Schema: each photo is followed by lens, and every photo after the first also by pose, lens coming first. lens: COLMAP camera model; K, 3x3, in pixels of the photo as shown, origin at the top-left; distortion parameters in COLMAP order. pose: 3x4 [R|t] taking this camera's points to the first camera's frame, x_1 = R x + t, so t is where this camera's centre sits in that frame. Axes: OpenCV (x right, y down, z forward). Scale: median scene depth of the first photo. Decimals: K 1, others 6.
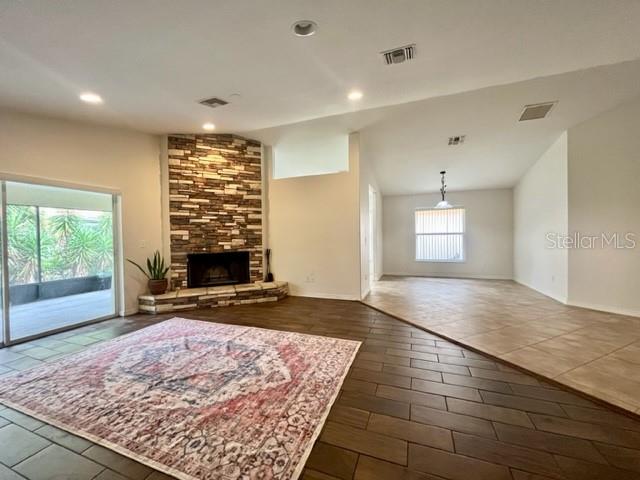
lens RADIAL K [[260.3, 0, 319.0], [0, 260.3, 239.4], [0, 0, 1]] dist [-0.000673, 0.000112]
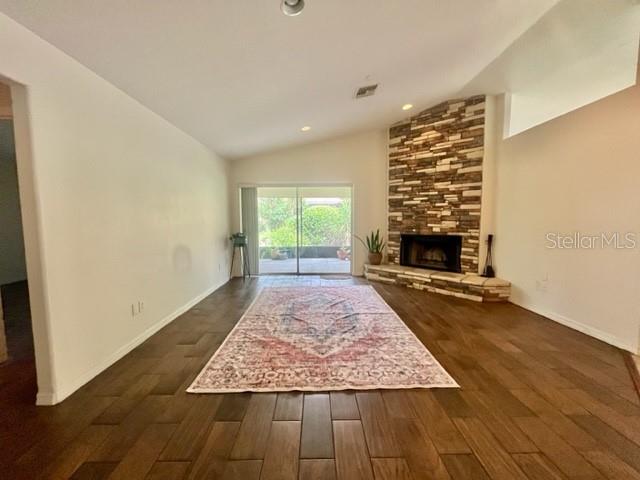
lens RADIAL K [[260.3, 0, 319.0], [0, 260.3, 239.4], [0, 0, 1]] dist [-0.000673, 0.000112]
pose [[0.362147, 0.084946, -0.928242, 0.378889], [-0.014044, 0.996223, 0.085688, -0.009235], [0.932015, -0.017995, 0.361972, 0.287276]]
